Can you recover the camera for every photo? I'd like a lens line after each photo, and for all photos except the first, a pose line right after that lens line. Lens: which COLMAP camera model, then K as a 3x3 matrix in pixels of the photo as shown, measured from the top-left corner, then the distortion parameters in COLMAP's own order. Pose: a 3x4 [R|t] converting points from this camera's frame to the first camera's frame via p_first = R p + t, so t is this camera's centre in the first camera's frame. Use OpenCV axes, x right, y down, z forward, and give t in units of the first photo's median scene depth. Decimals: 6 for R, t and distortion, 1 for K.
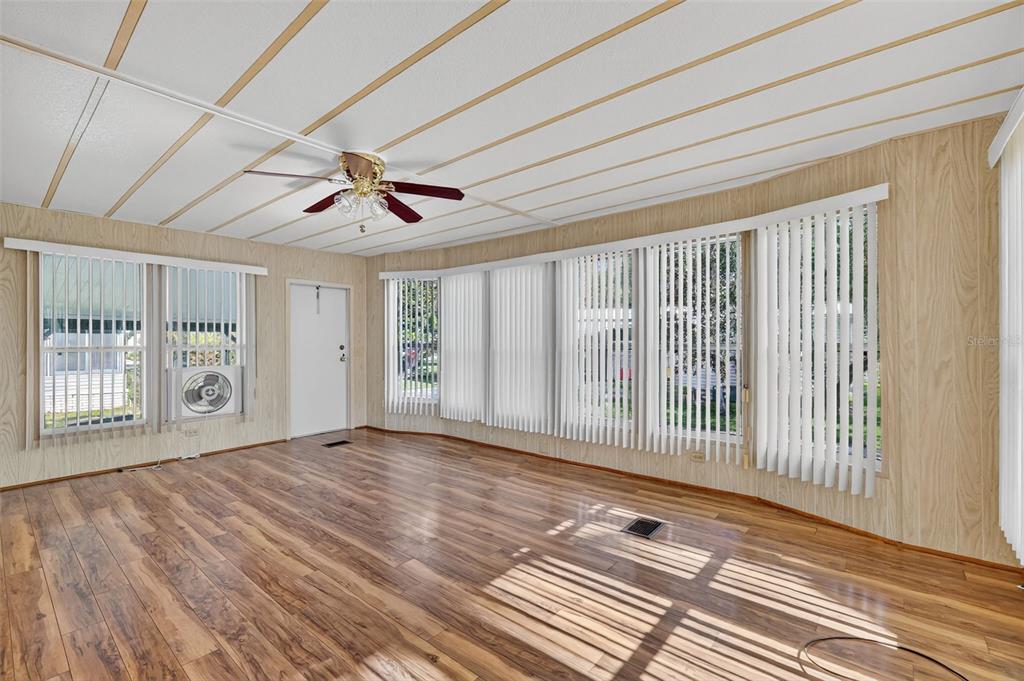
lens RADIAL K [[449.5, 0, 515.8], [0, 449.5, 336.6], [0, 0, 1]] dist [0.002277, 0.000075]
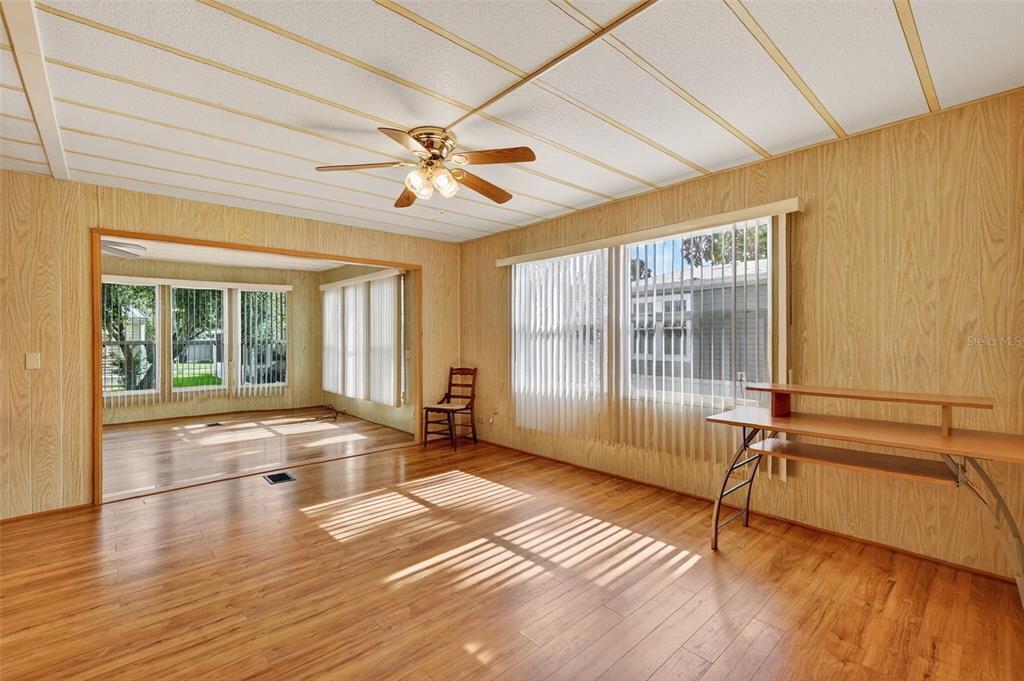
lens RADIAL K [[455.5, 0, 515.4], [0, 455.5, 336.2], [0, 0, 1]] dist [0.000948, 0.000027]
pose [[0.116921, 0.005397, 0.993127, -1.535131], [-0.004119, 0.999979, -0.004949, -0.000906], [-0.993133, -0.003512, 0.116941, -0.632313]]
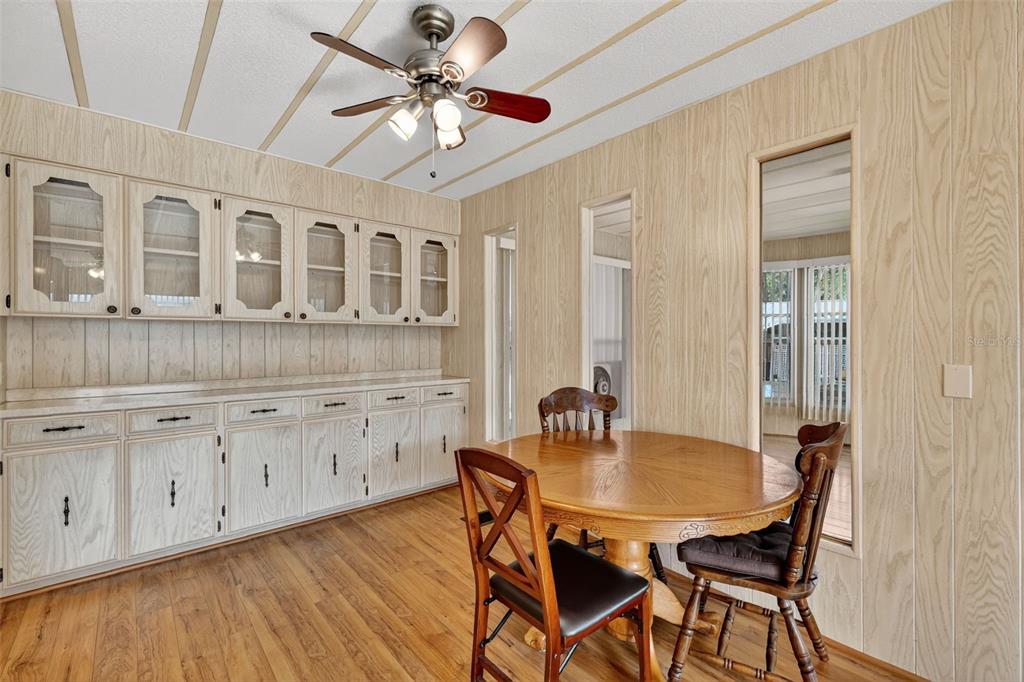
lens RADIAL K [[449.5, 0, 515.8], [0, 449.5, 337.1], [0, 0, 1]] dist [0.002277, 0.000075]
pose [[0.987731, 0.002408, -0.156148, -1.057315], [-0.000503, 0.999925, 0.012239, -0.001190], [0.156166, -0.012010, 0.987658, -0.014596]]
